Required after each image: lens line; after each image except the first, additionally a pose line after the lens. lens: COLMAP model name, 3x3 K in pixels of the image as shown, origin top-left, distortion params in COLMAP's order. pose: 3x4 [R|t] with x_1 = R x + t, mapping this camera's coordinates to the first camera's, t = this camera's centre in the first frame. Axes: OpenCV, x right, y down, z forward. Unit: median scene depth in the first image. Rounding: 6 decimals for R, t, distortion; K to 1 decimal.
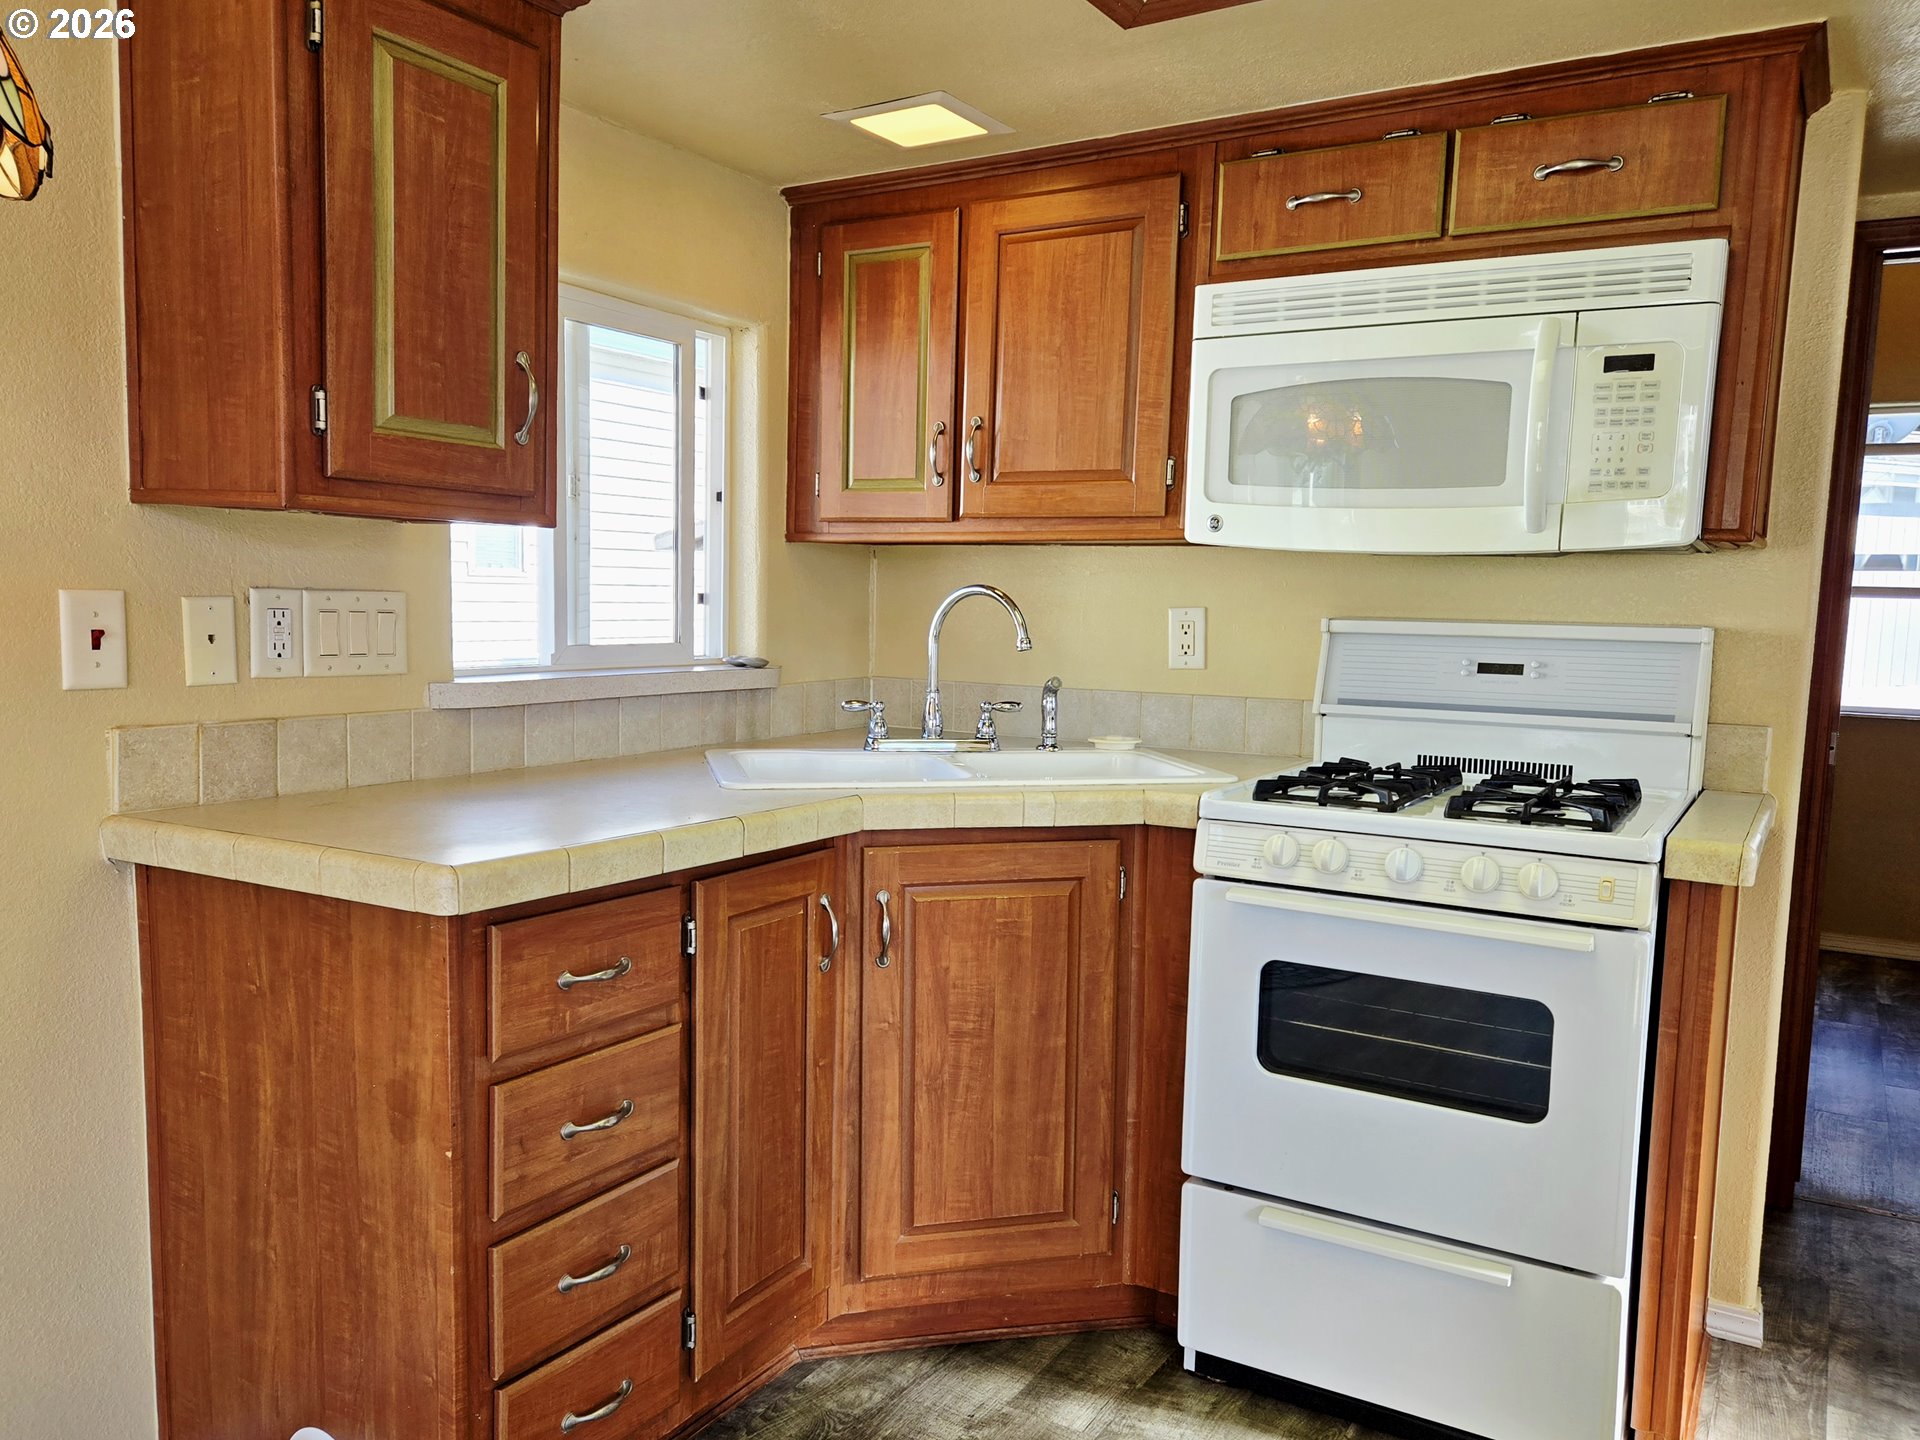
lens RADIAL K [[1440.7, 0, 945.5], [0, 1440.7, 749.1], [0, 0, 1]] dist [0.051046, -0.022499]
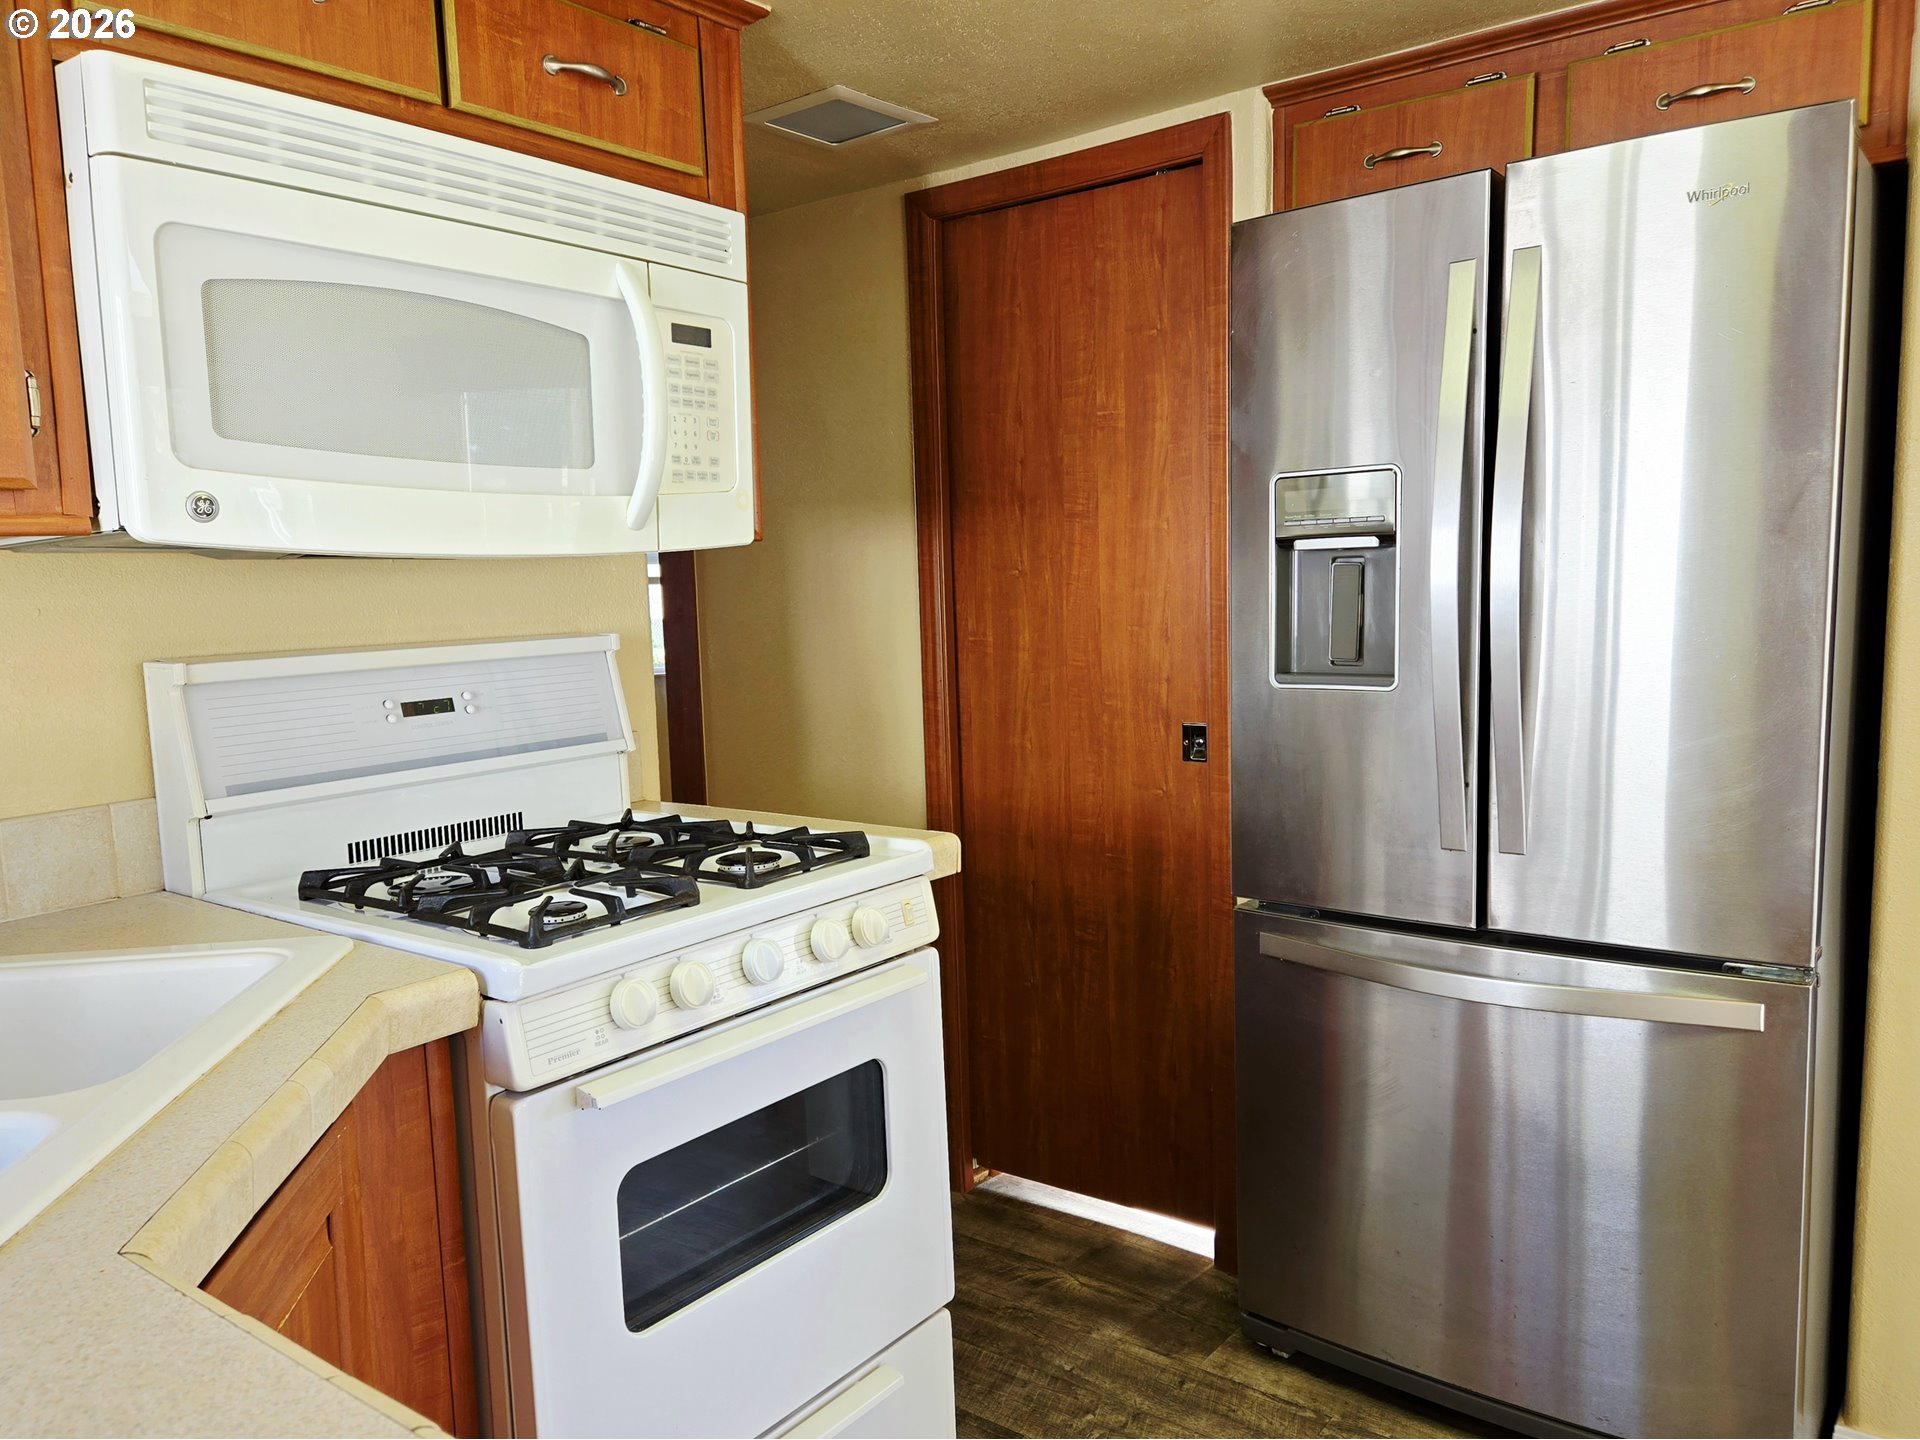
lens RADIAL K [[1440.7, 0, 973.4], [0, 1440.7, 744.8], [0, 0, 1]] dist [0.051046, -0.022499]
pose [[0.109028, -0.147248, 0.983072, -0.386023], [0.140134, 0.981368, 0.131451, -0.111616], [-0.984111, 0.123430, 0.127631, 0.732015]]
